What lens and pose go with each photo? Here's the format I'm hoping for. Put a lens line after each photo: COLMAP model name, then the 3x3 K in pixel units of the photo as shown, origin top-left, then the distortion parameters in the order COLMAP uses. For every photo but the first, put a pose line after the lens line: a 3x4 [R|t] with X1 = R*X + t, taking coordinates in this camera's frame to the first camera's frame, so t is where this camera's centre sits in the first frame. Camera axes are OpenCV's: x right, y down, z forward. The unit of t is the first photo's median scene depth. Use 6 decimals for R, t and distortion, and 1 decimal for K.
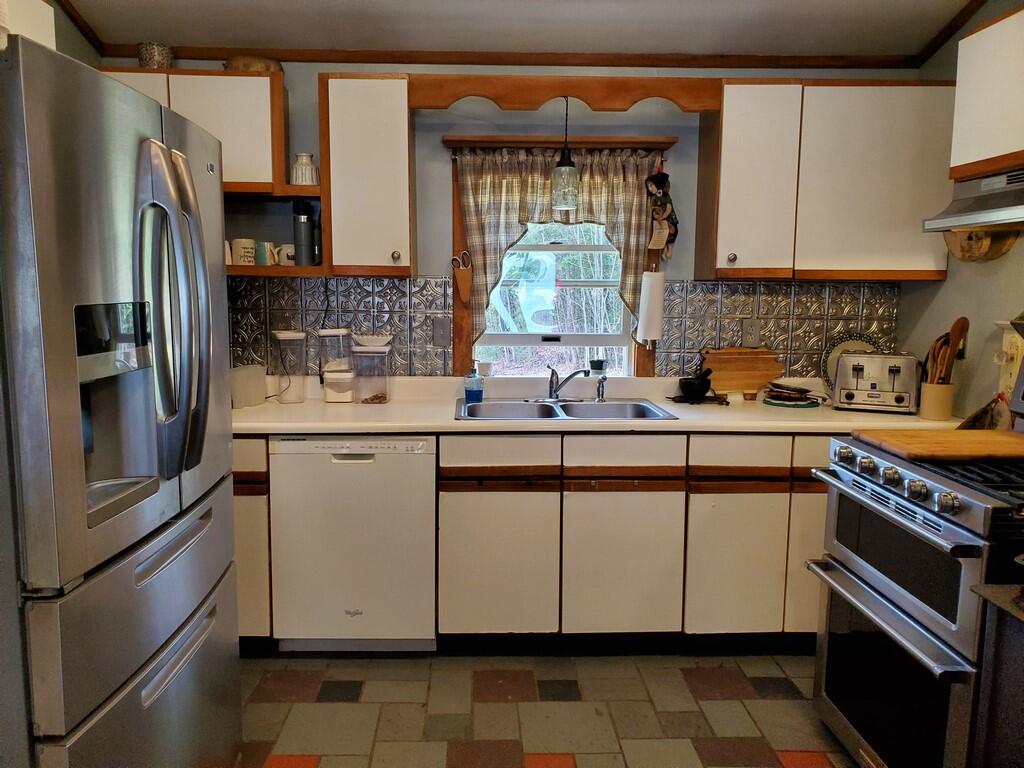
lens RADIAL K [[796.5, 0, 494.4], [0, 796.5, 395.5], [0, 0, 1]] dist [0.008537, -0.005347]
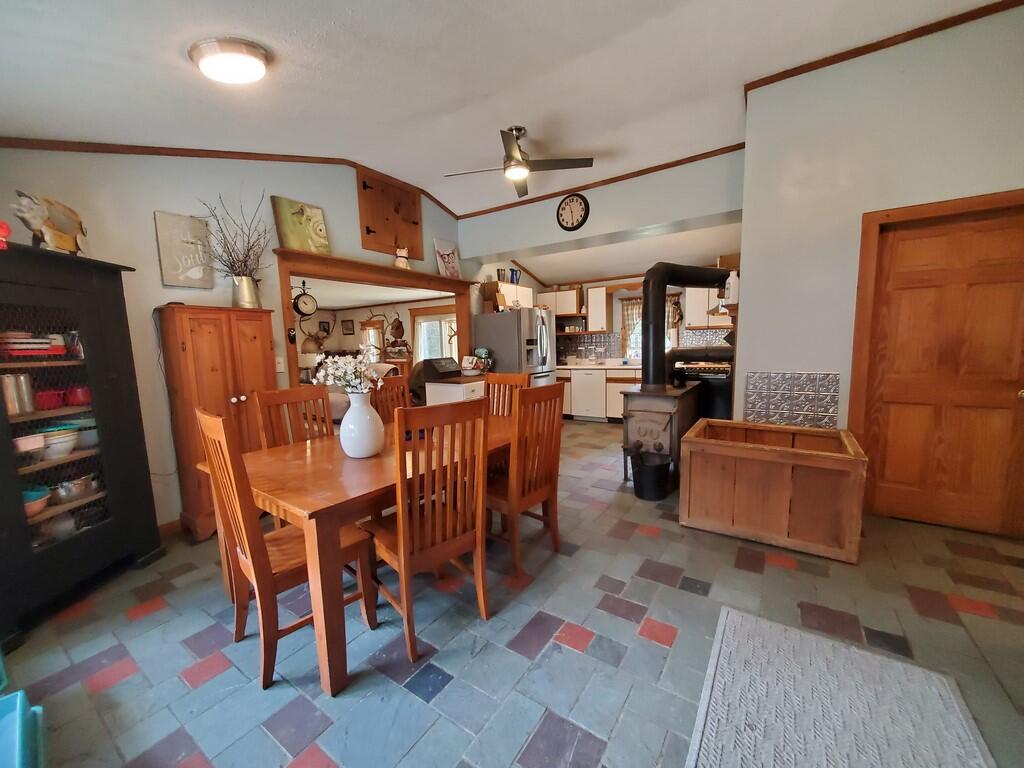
lens RADIAL K [[404.5, 0, 511.6], [0, 404.5, 390.5], [0, 0, 1]] dist [0.000231, 0.000004]
pose [[0.814039, 0.035792, -0.579707, 0.683356], [-0.043213, 0.999065, 0.001003, 0.159295], [0.579201, 0.024234, 0.814825, -0.940868]]
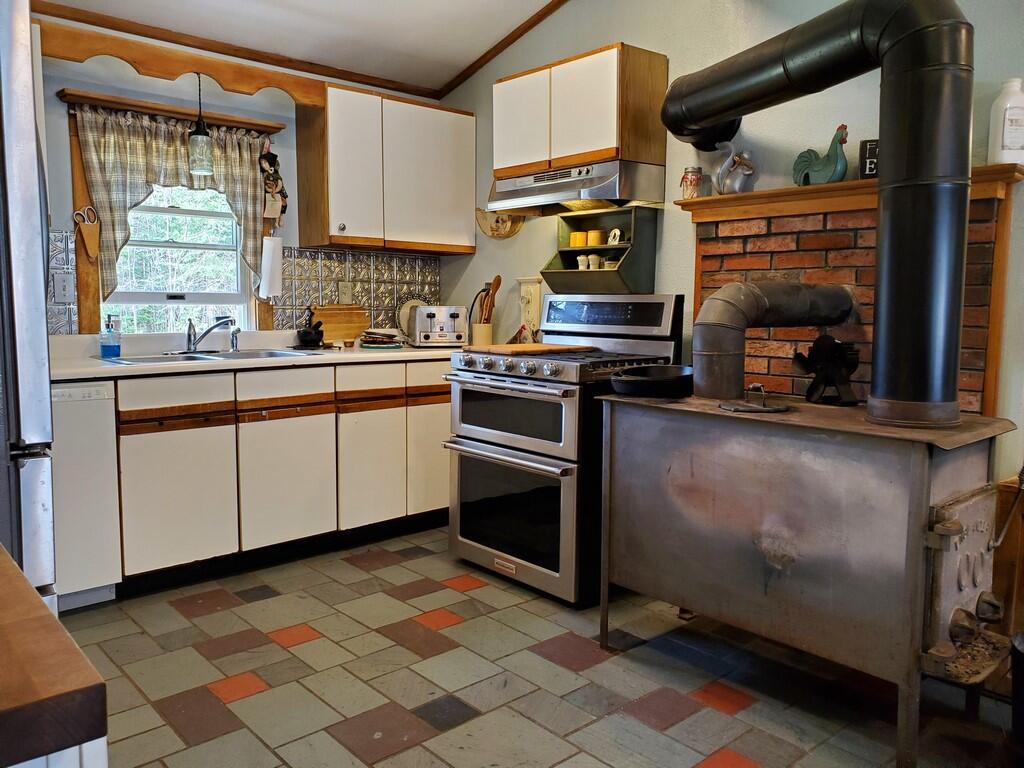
lens RADIAL K [[777.9, 0, 533.3], [0, 777.9, 382.1], [0, 0, 1]] dist [0.000040, -0.002274]
pose [[0.747290, -0.072823, 0.660496, -0.287005], [0.088199, 0.996052, 0.010031, 0.078885], [-0.658619, 0.050758, 0.750762, -0.092836]]
